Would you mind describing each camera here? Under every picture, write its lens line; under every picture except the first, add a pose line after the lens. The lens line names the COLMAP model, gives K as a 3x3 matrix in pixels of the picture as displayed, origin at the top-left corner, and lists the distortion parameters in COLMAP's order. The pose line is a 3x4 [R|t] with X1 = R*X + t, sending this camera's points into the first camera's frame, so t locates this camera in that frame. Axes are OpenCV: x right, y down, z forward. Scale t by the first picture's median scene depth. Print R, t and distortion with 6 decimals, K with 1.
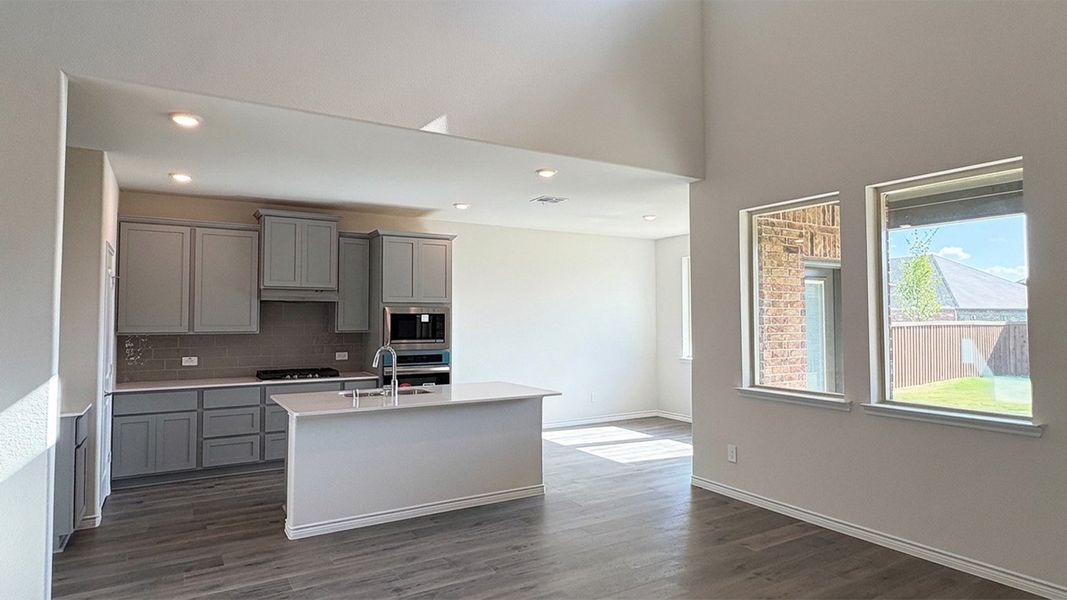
lens RADIAL K [[597.7, 0, 533.5], [0, 597.7, 300.0], [0, 0, 1]] dist [-0.005482, -0.001855]
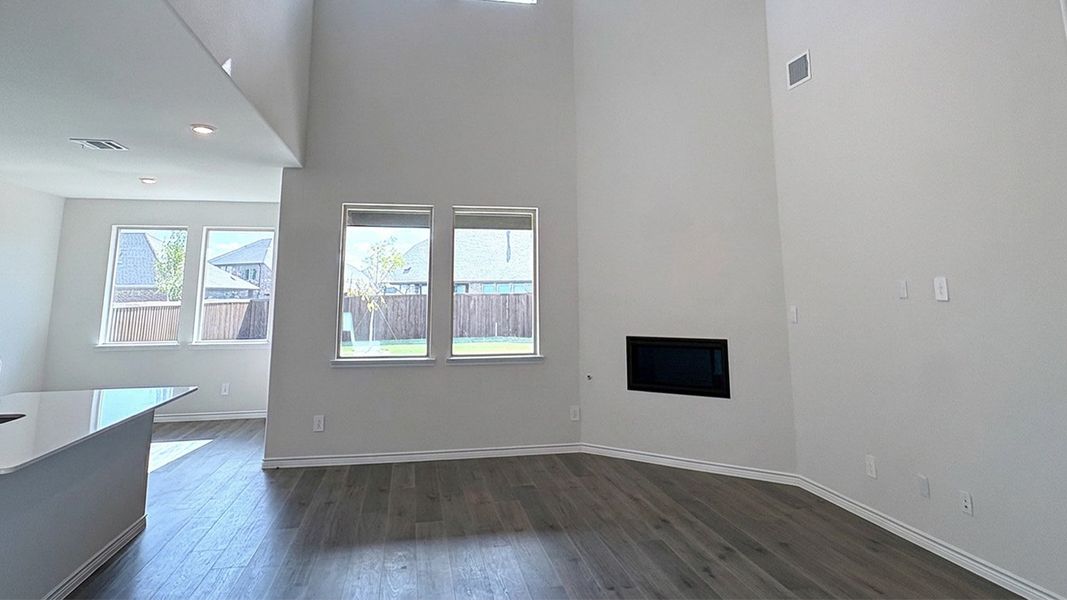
lens RADIAL K [[597.7, 0, 533.5], [0, 597.7, 300.0], [0, 0, 1]] dist [-0.005482, -0.001855]
pose [[0.334487, -0.004031, 0.942392, -0.542372], [-0.027329, 0.999529, 0.013975, 0.015634], [-0.942004, -0.030429, 0.334219, 0.177383]]
